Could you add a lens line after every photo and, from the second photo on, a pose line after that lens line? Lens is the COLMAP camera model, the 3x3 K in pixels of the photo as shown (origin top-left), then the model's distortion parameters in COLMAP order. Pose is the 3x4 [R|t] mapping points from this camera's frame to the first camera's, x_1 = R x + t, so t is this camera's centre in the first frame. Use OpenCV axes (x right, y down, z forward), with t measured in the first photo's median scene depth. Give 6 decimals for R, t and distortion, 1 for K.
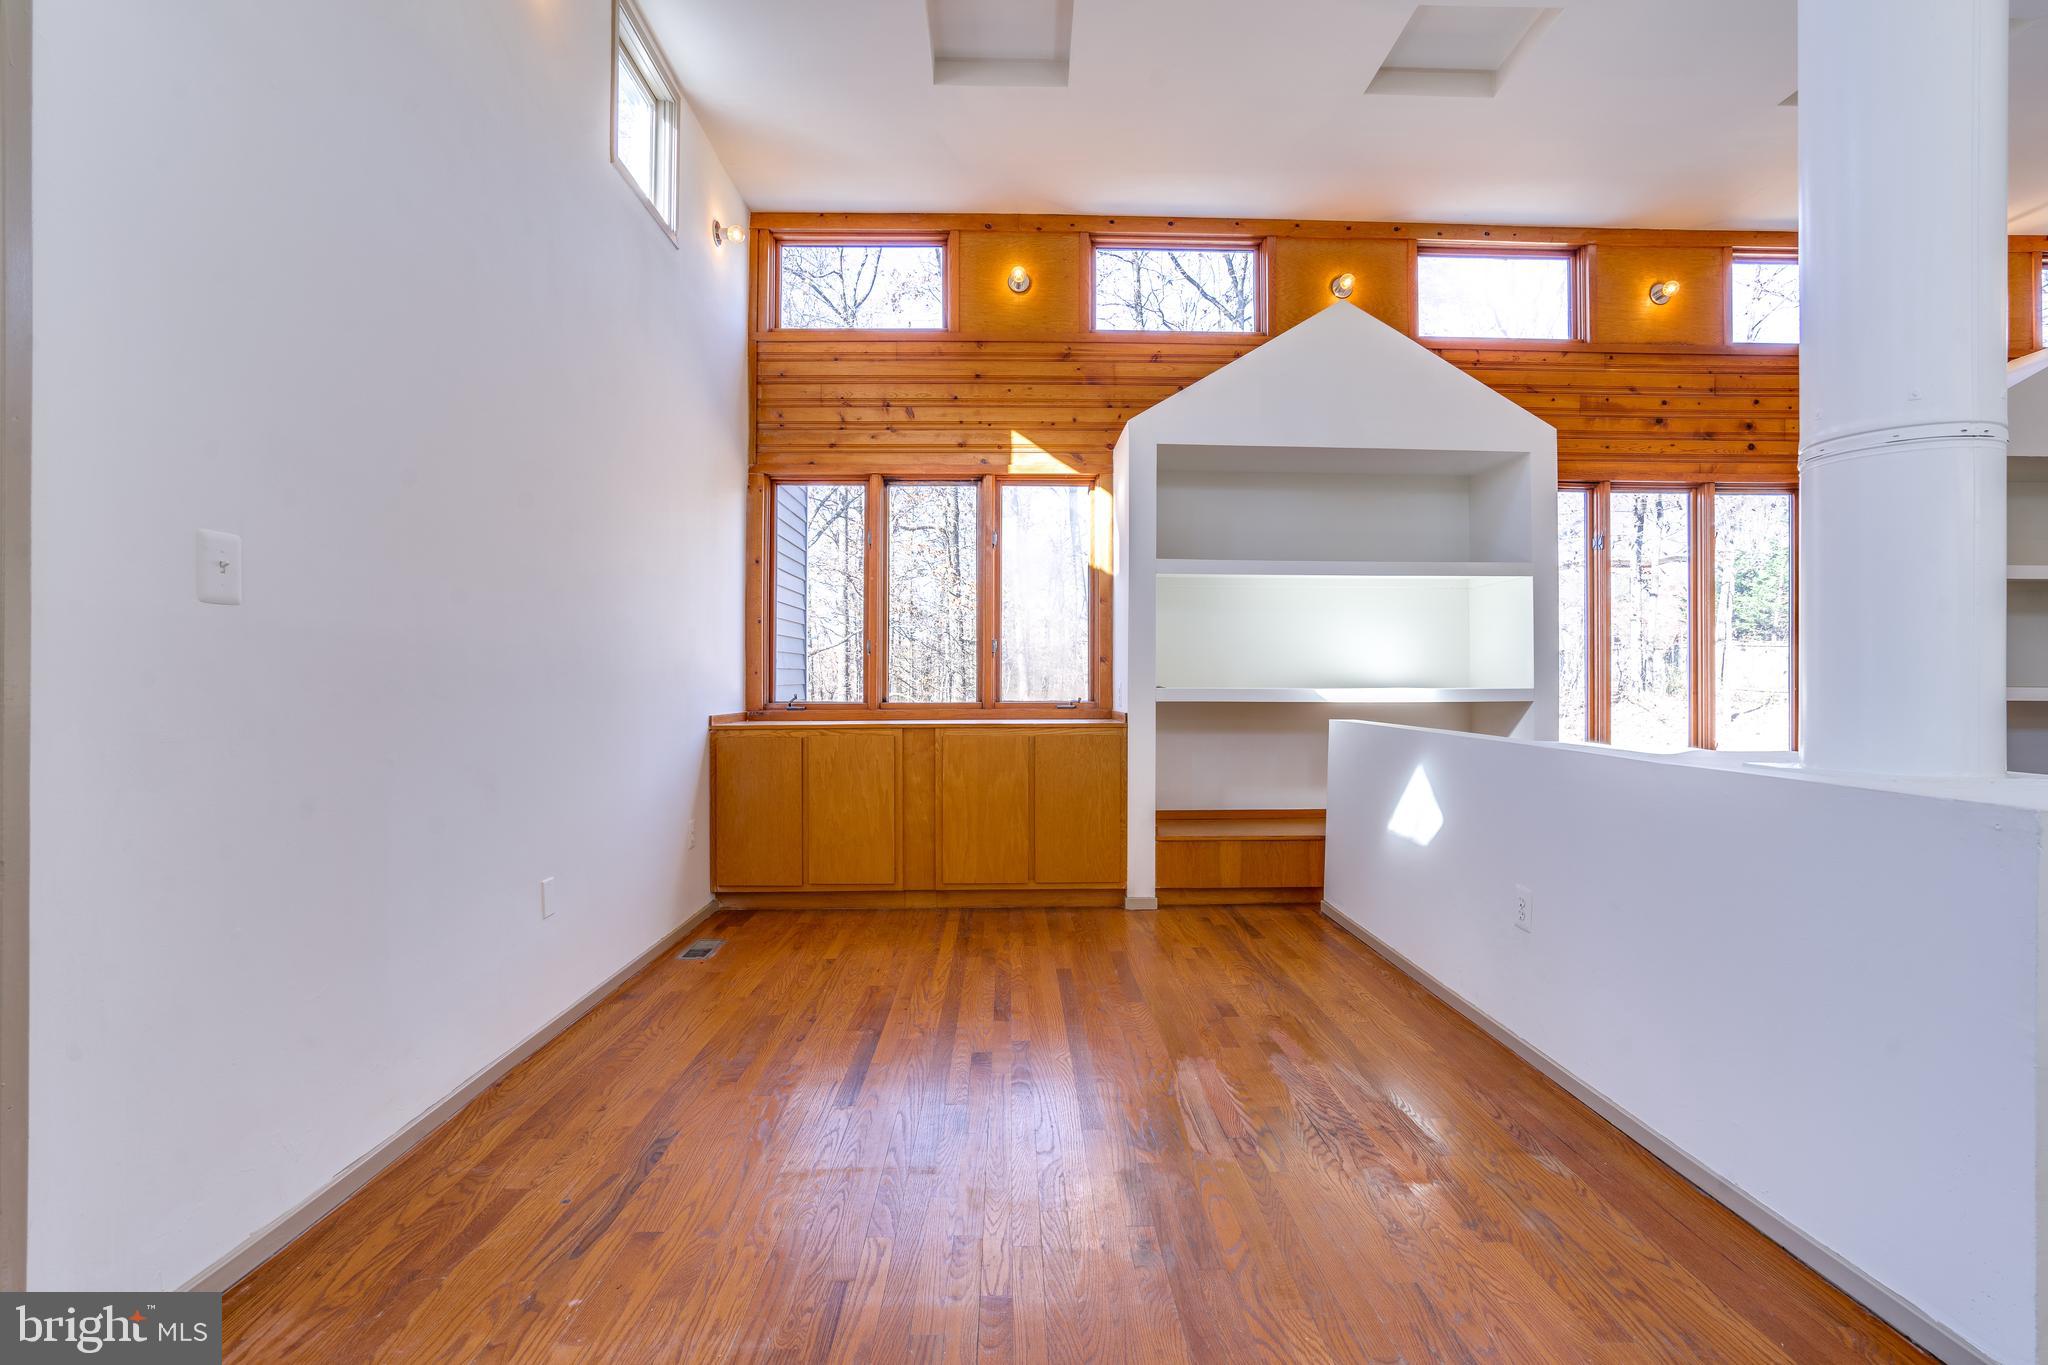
lens RADIAL K [[948.2, 0, 1040.3], [0, 948.2, 676.1], [0, 0, 1]] dist [-0.040568, 0.019430]
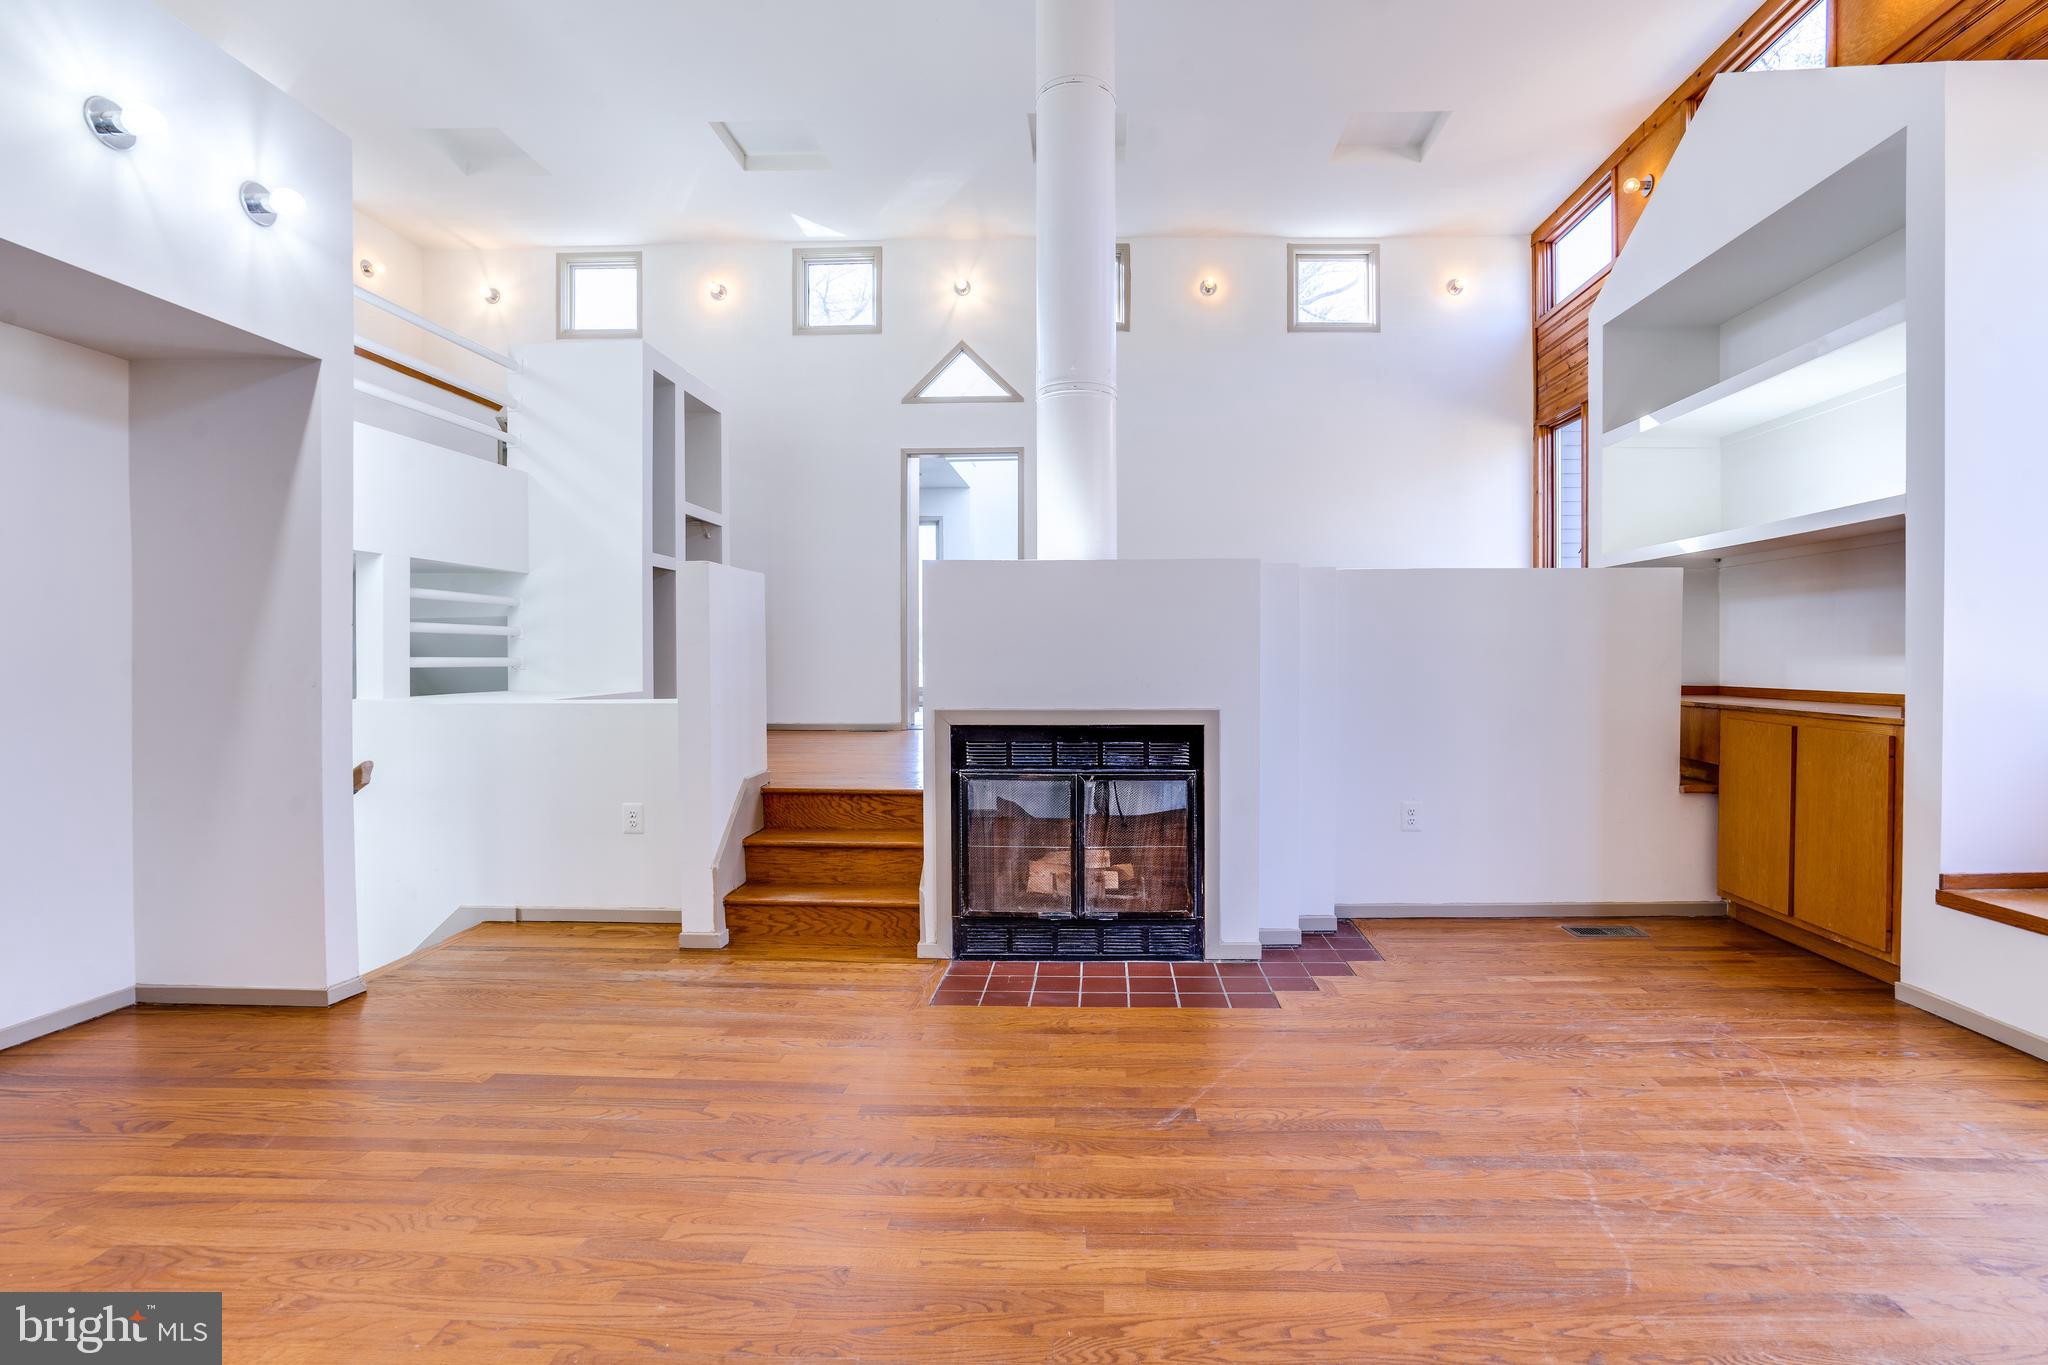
lens RADIAL K [[948.2, 0, 1082.0], [0, 948.2, 674.8], [0, 0, 1]] dist [-0.040568, 0.019430]
pose [[-0.061720, 0.018524, -0.997922, 1.068400], [0.009956, 0.999789, 0.017943, 0.107278], [0.998044, -0.008828, -0.061891, 0.421573]]
